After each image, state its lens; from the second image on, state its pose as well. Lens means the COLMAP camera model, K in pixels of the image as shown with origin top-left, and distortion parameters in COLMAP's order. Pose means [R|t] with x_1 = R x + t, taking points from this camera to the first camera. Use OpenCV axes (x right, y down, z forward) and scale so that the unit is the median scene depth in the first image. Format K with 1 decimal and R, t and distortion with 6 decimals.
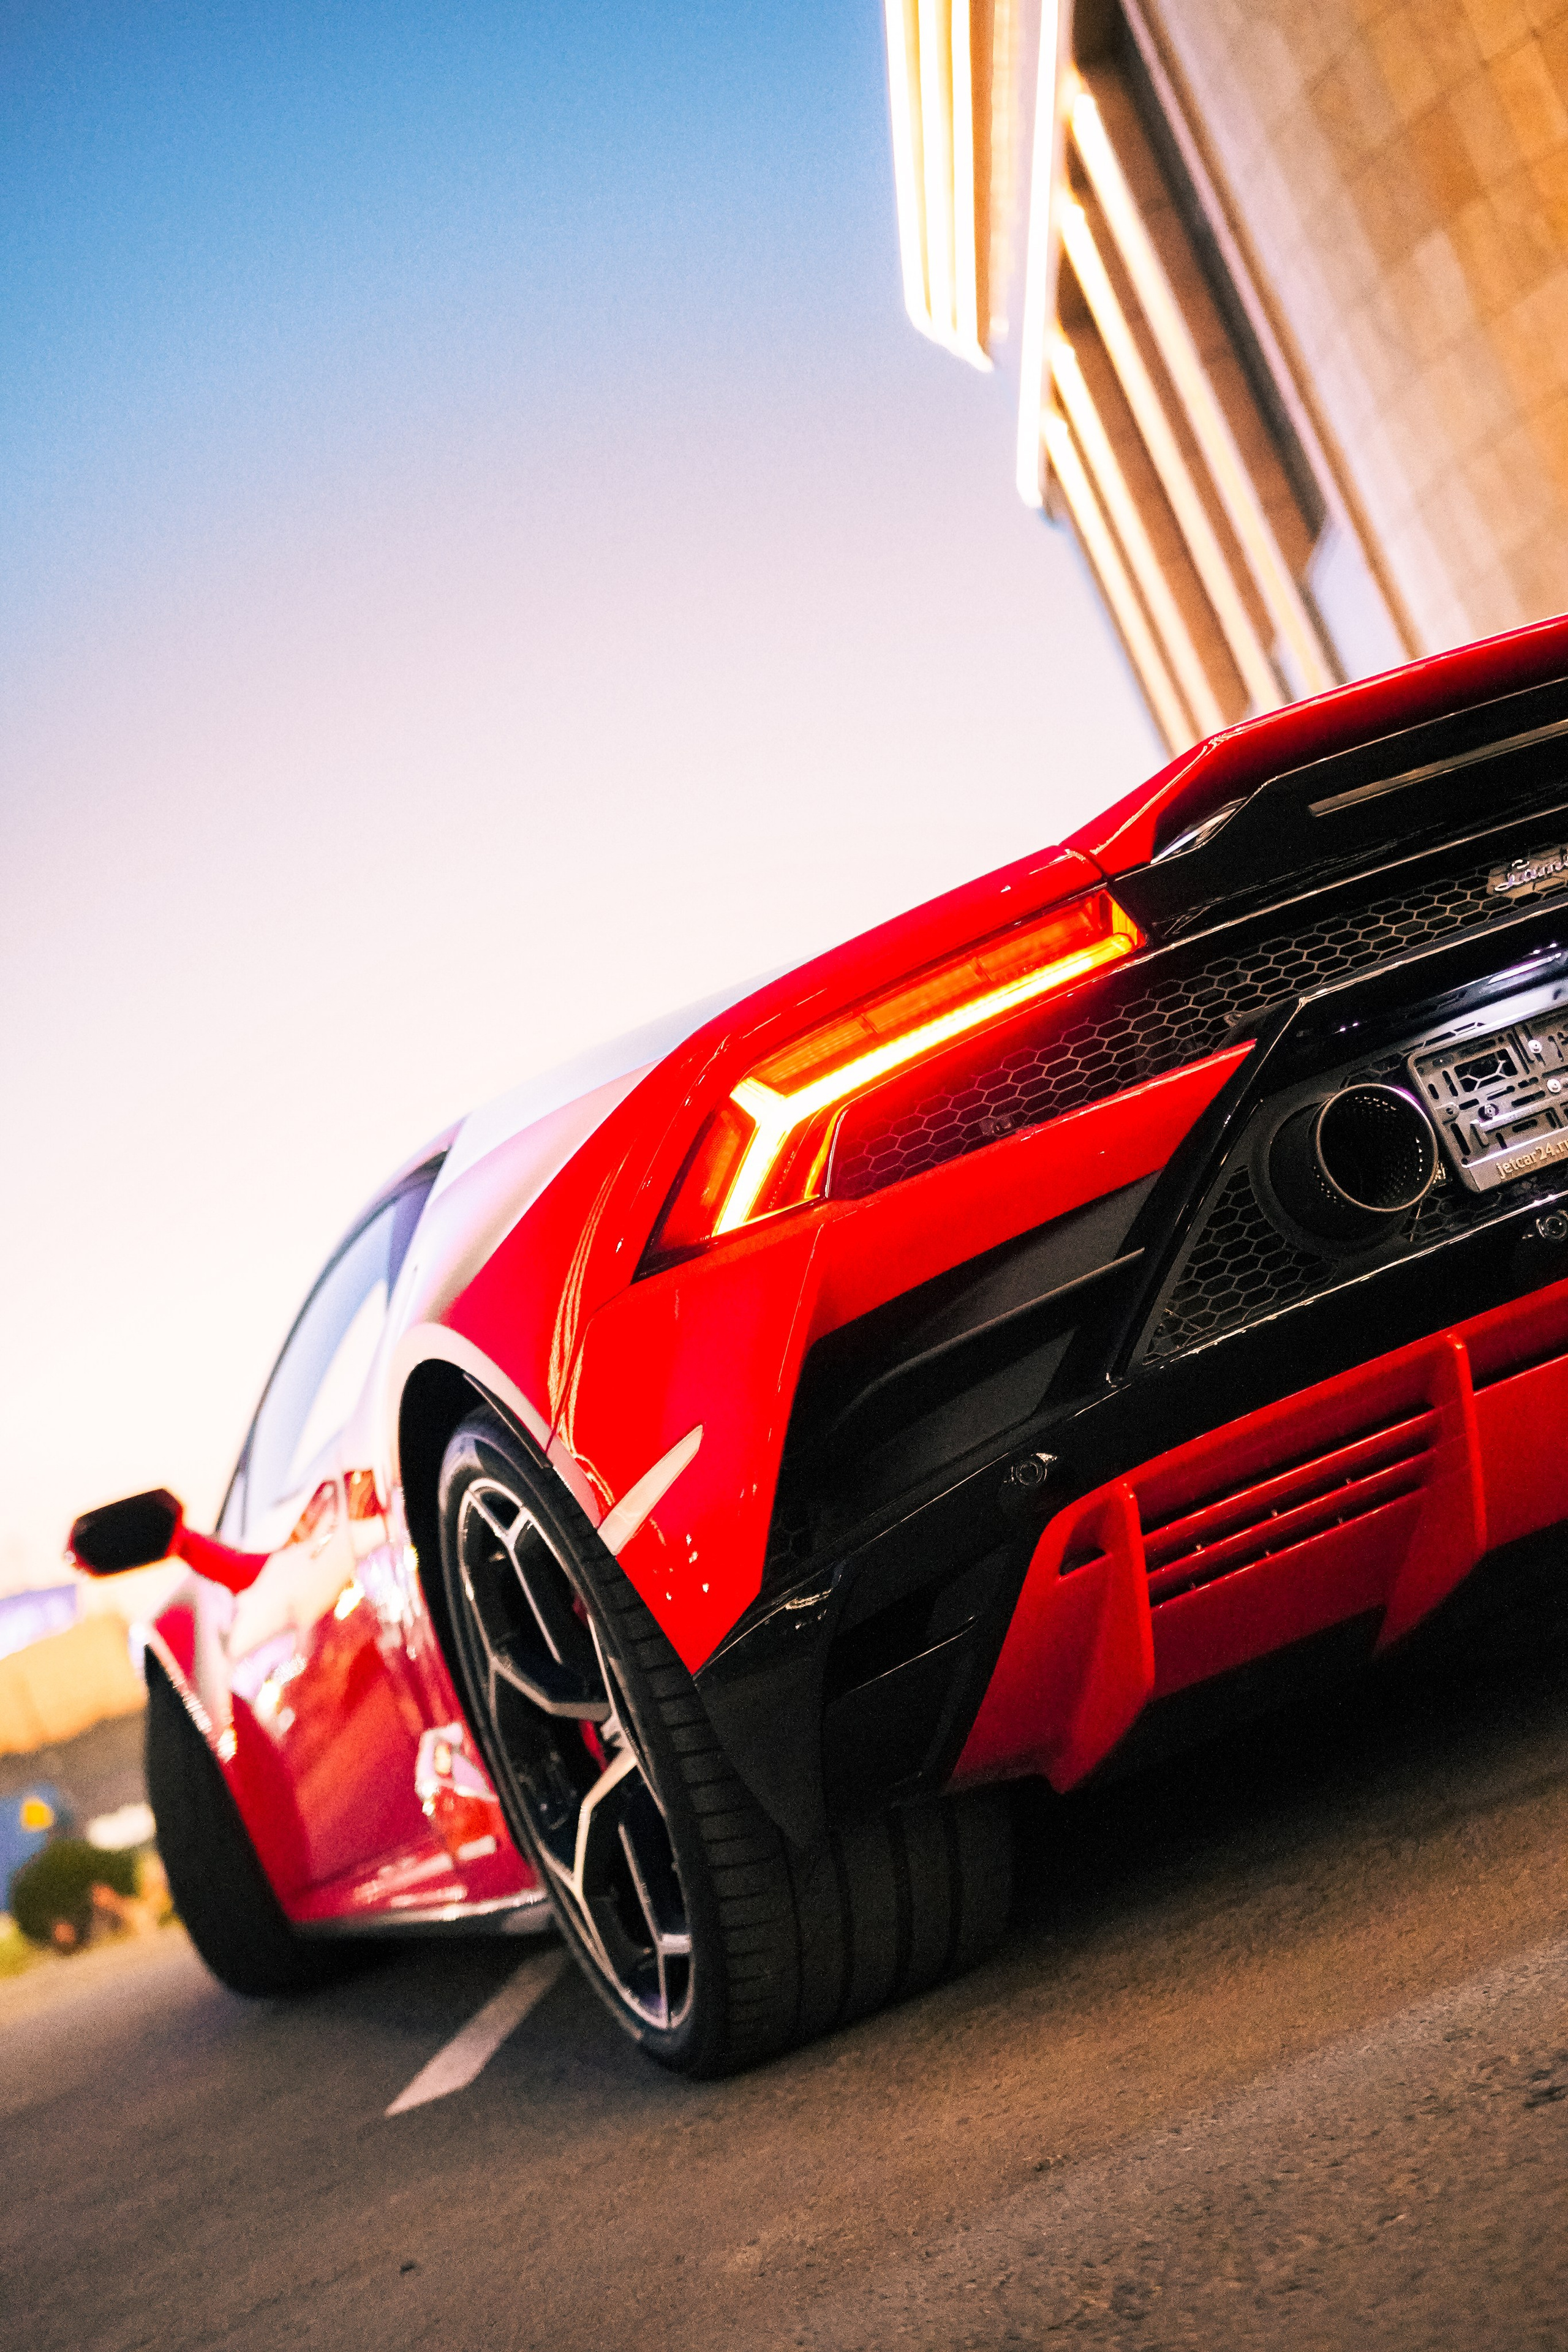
lens RADIAL K [[3126.6, 0, 784.0], [0, 3126.6, 1176.0], [0, 0, 1]] dist [0.024670, 0.100730]
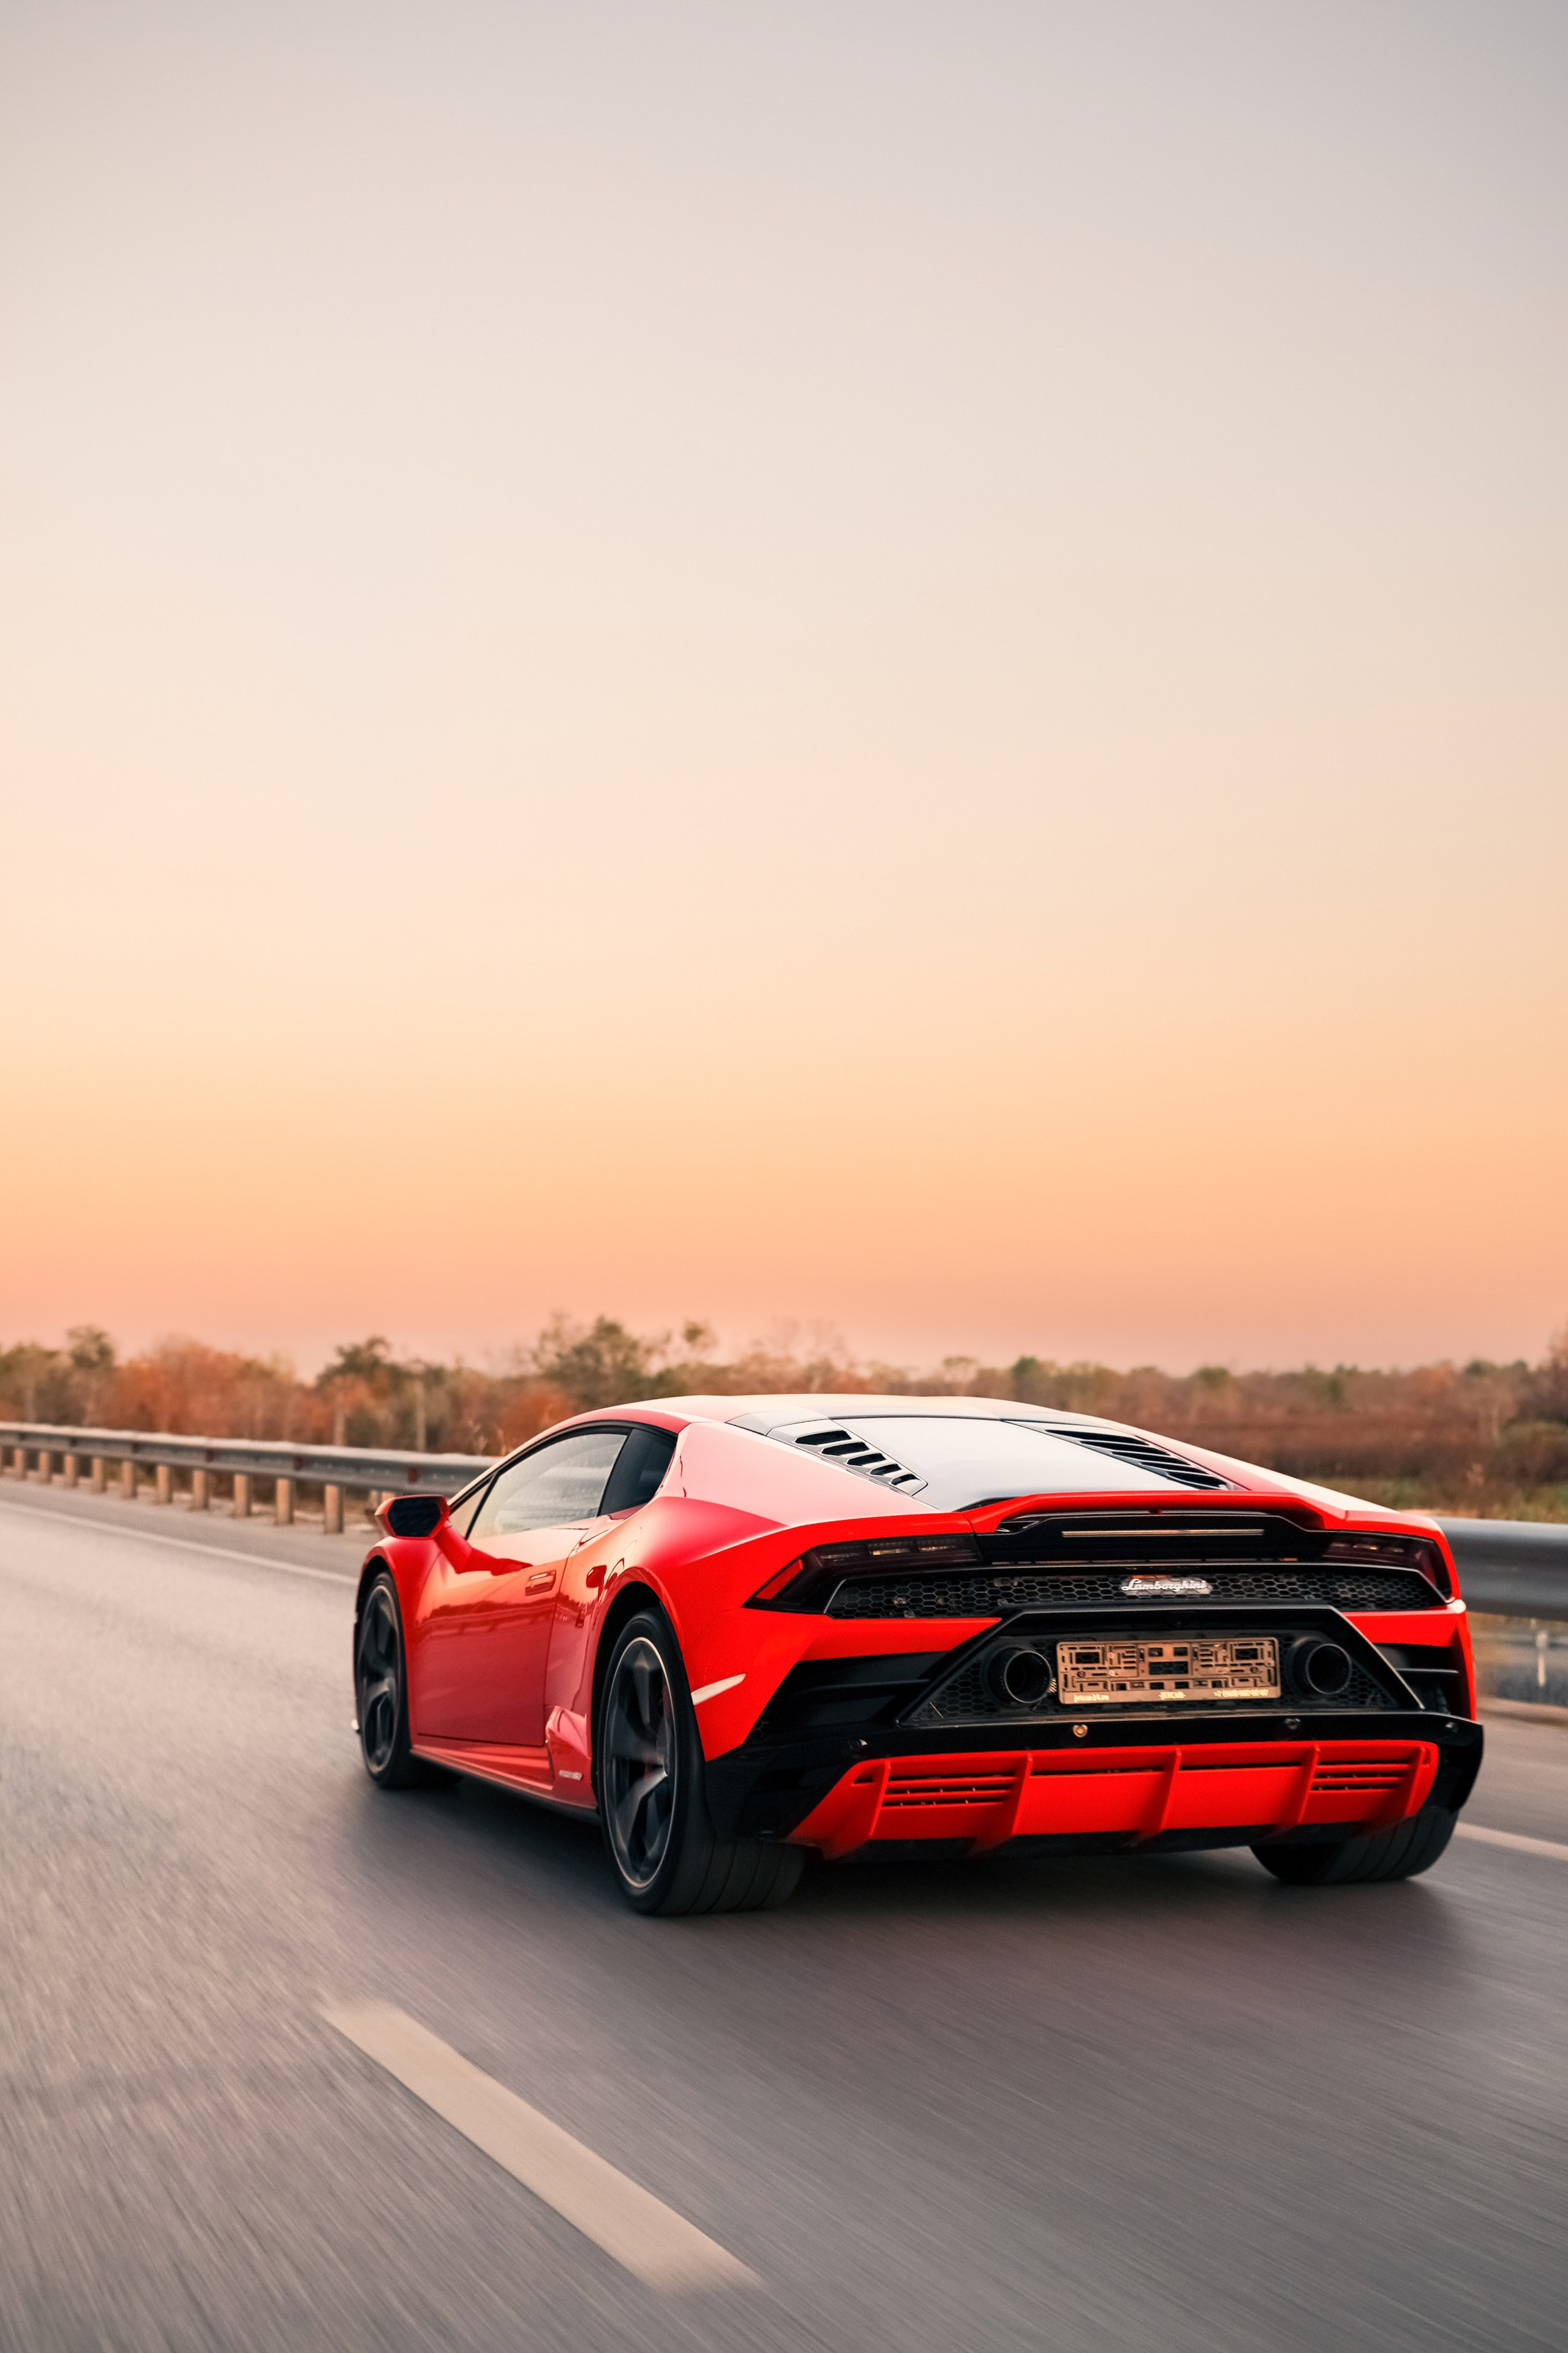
lens RADIAL K [[3385.7, 0, 777.7], [0, 3385.7, 1052.2], [0, 0, 1]] dist [0.007066, 0.010539]
pose [[0.928602, 0.369954, -0.028838, -0.107726], [-0.369802, 0.929050, 0.010649, -0.419994], [0.030731, 0.000776, 0.999527, -1.715250]]
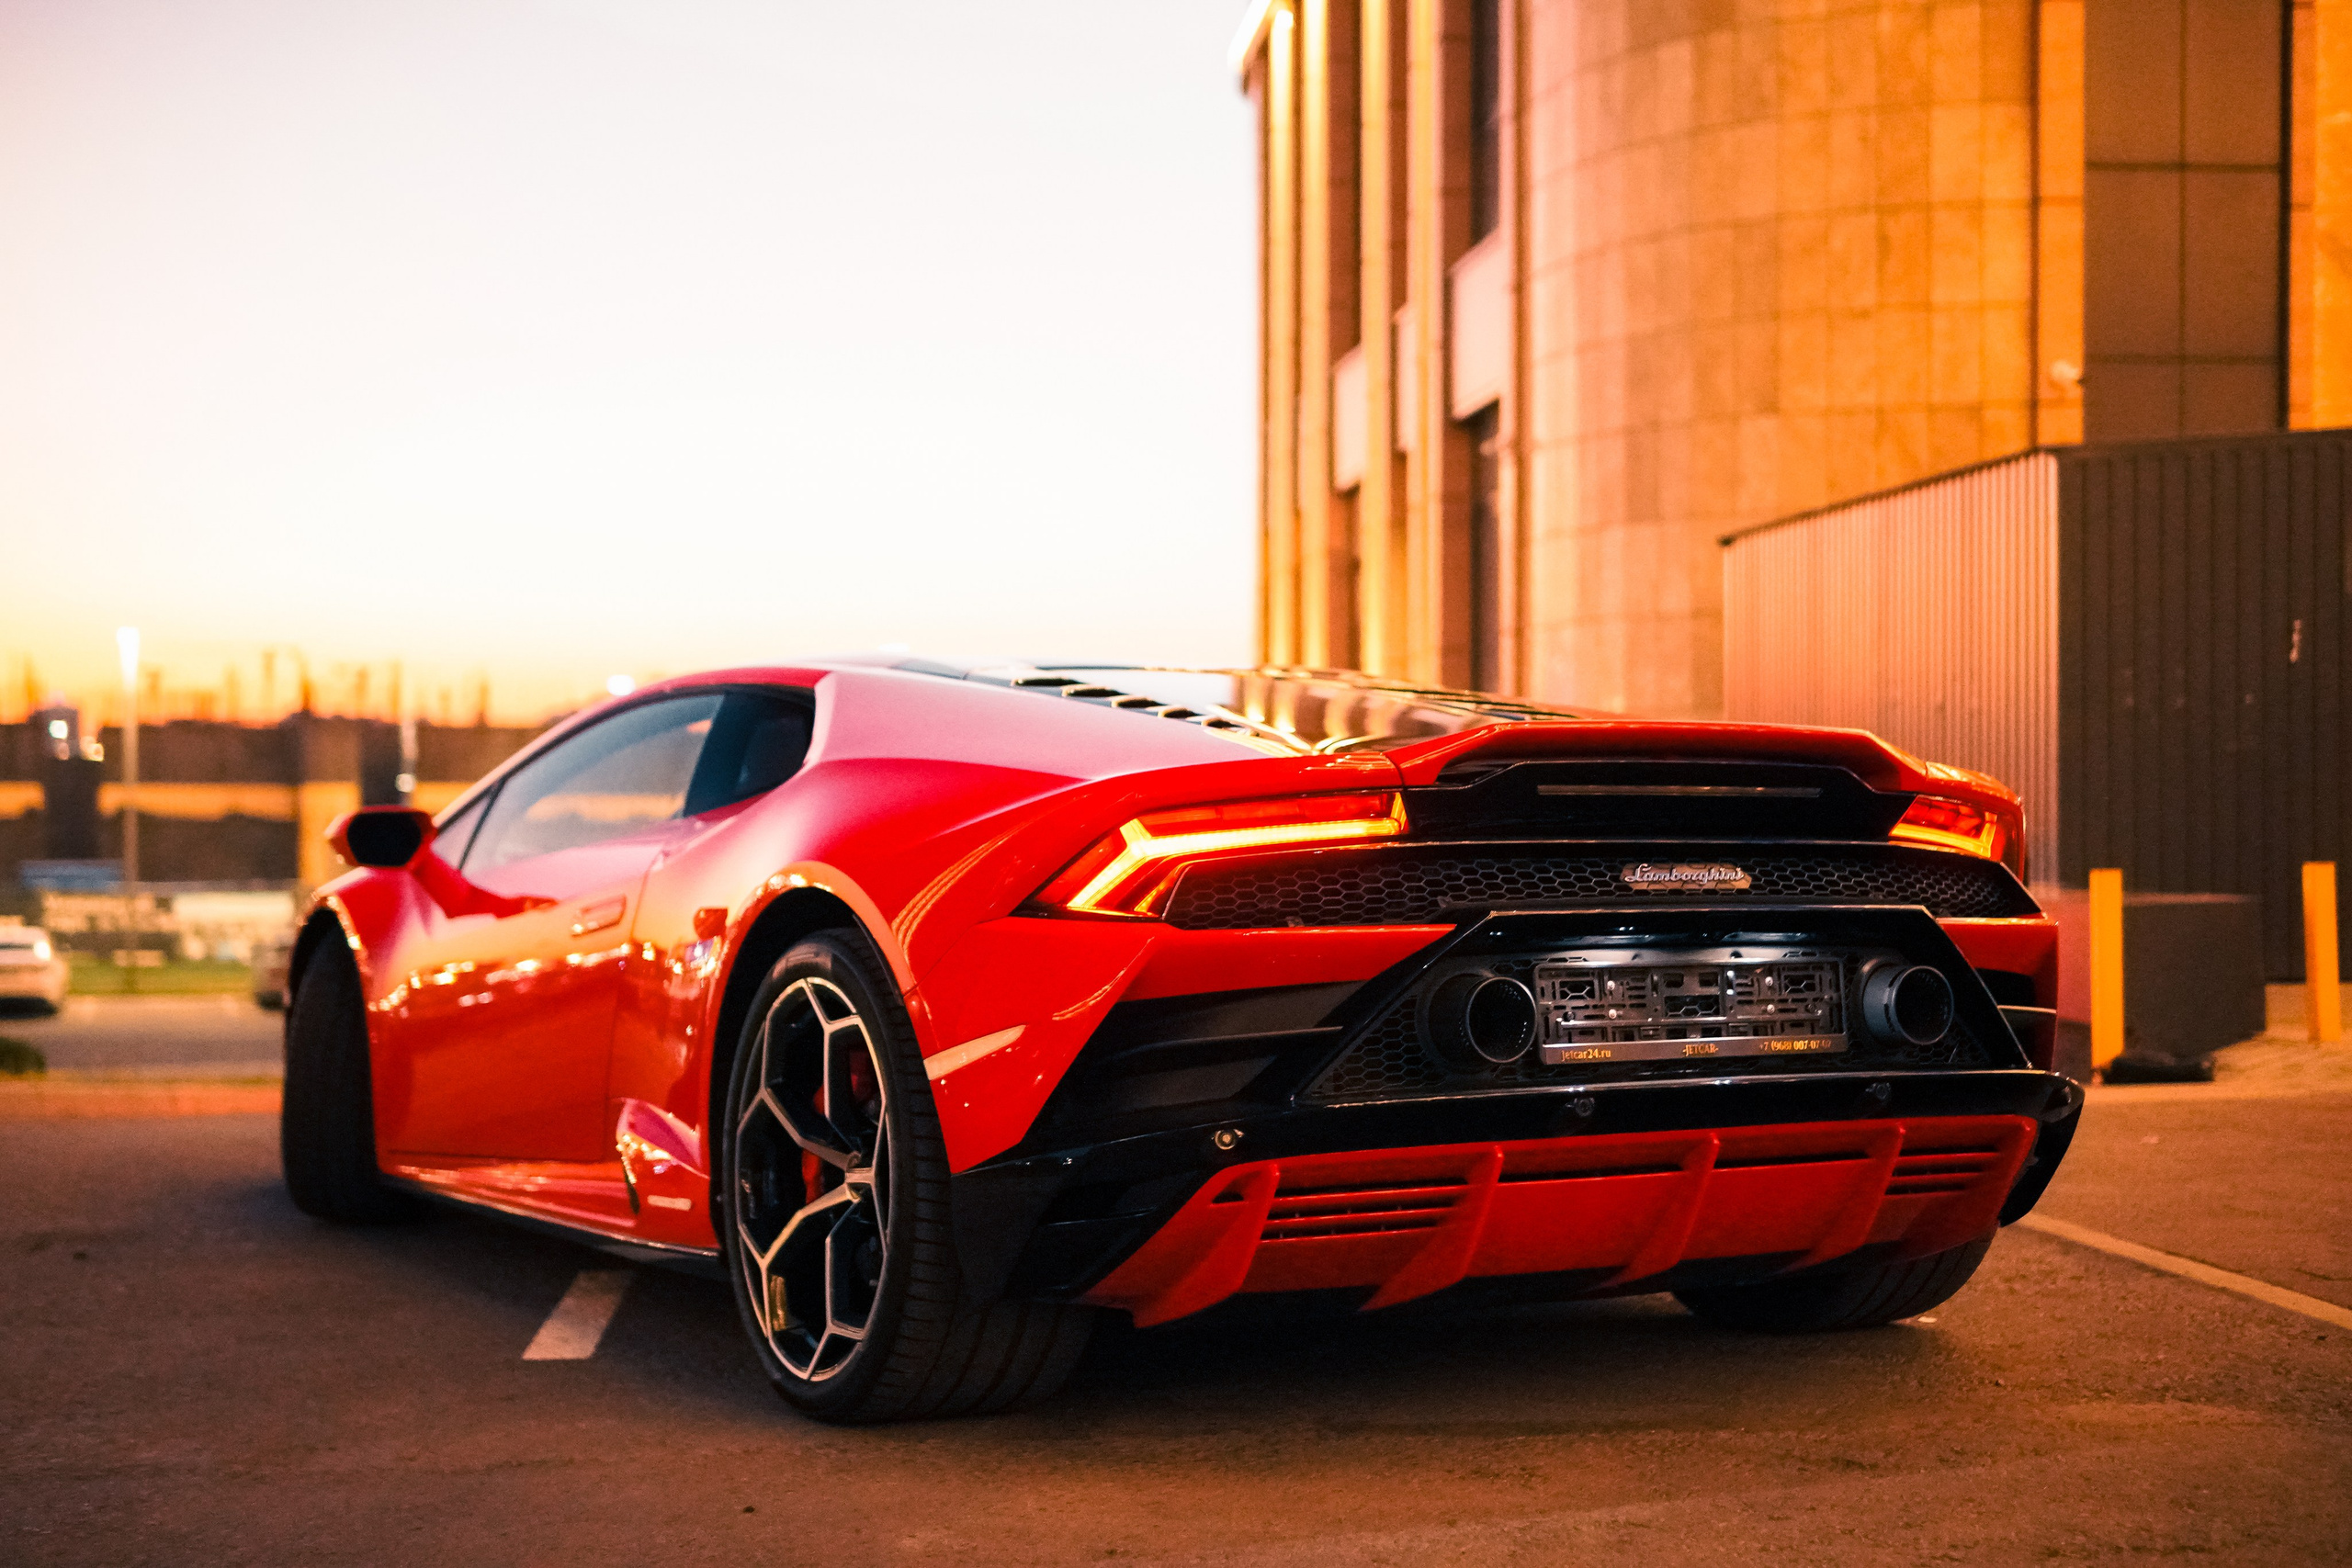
lens RADIAL K [[3126.3, 0, 1176.0], [0, 3126.3, 784.0], [0, 0, 1]] dist [0.024670, 0.100730]
pose [[0.915755, 0.367221, 0.162916, -0.243444], [-0.374953, 0.926861, 0.018425, -0.081657], [-0.144234, -0.077959, 0.986468, -0.479187]]
